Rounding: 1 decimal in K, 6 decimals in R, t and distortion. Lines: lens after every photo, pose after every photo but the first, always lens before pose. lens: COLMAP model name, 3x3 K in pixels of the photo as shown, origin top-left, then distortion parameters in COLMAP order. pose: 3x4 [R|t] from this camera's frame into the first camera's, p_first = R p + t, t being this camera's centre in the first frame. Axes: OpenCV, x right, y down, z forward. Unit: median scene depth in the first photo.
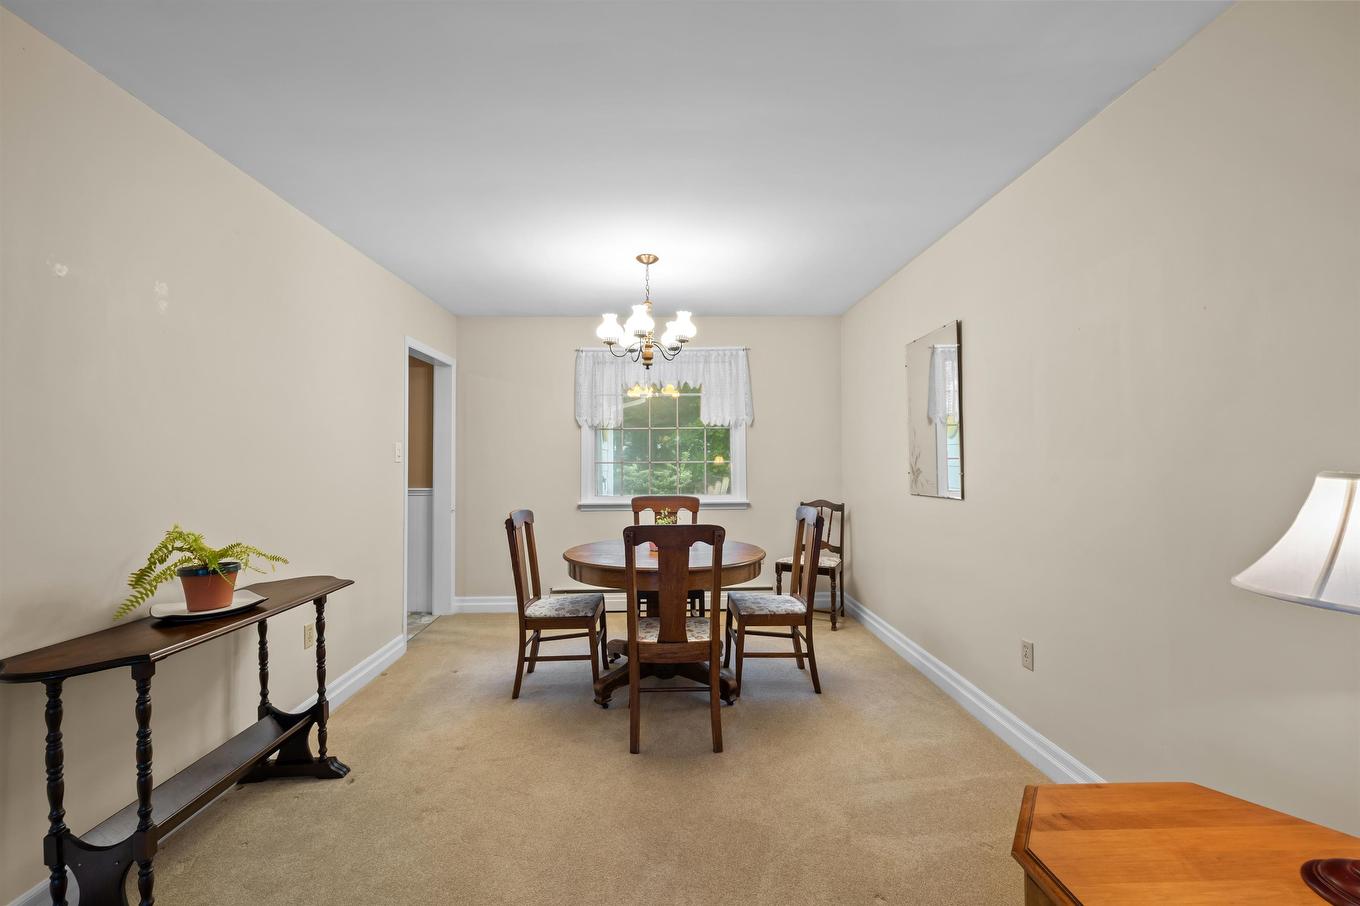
lens RADIAL K [[568.3, 0, 679.5], [0, 568.3, 447.5], [0, 0, 1]] dist [0.000793, 0.000040]
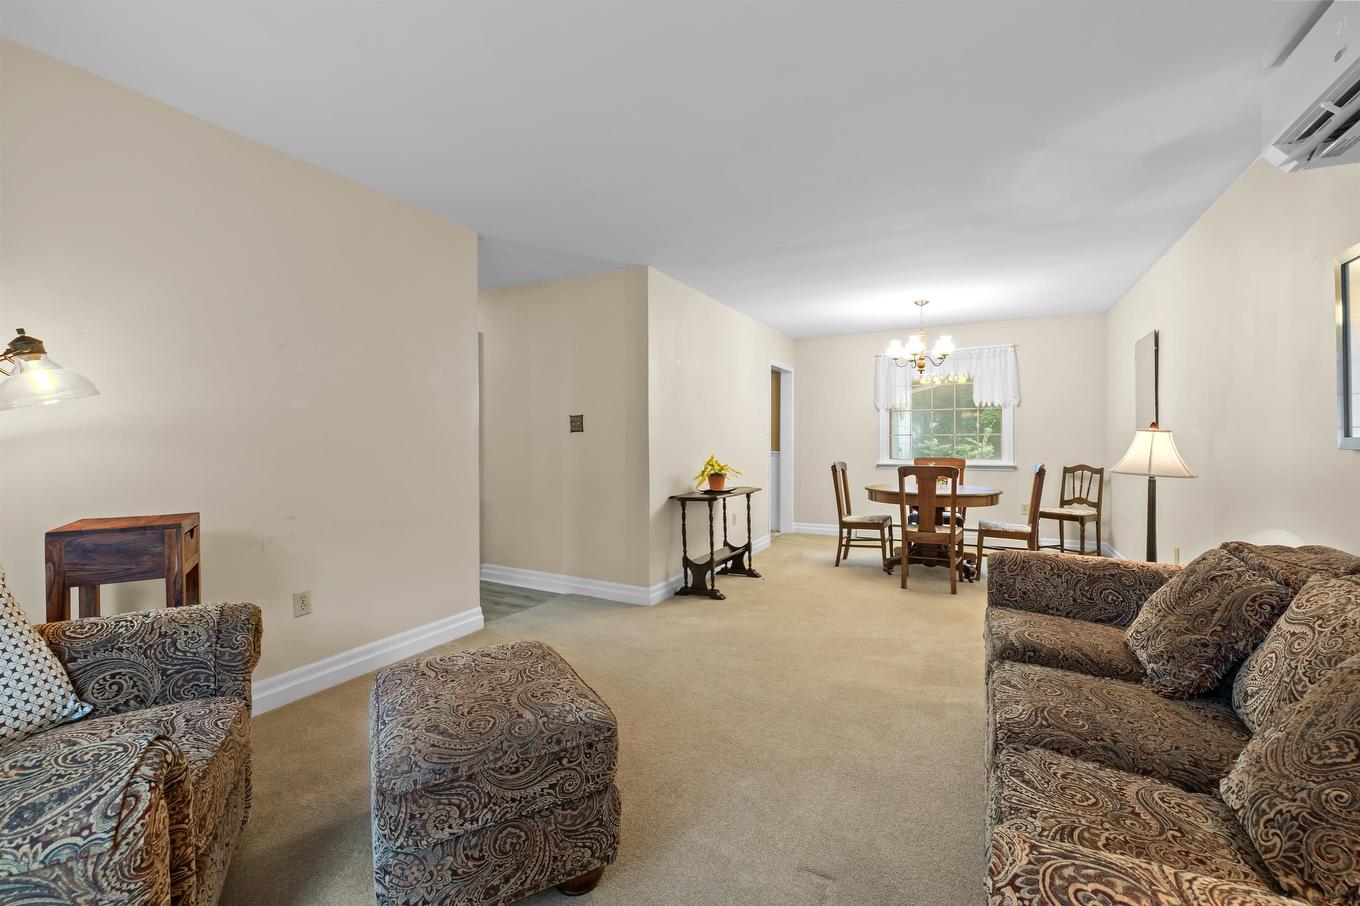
lens RADIAL K [[568.3, 0, 679.5], [0, 568.3, 447.5], [0, 0, 1]] dist [0.000793, 0.000040]
pose [[0.864843, 0.010231, -0.501938, 0.161531], [0.009111, 0.999308, 0.036069, 0.003550], [0.501960, -0.035767, 0.864151, -0.717402]]
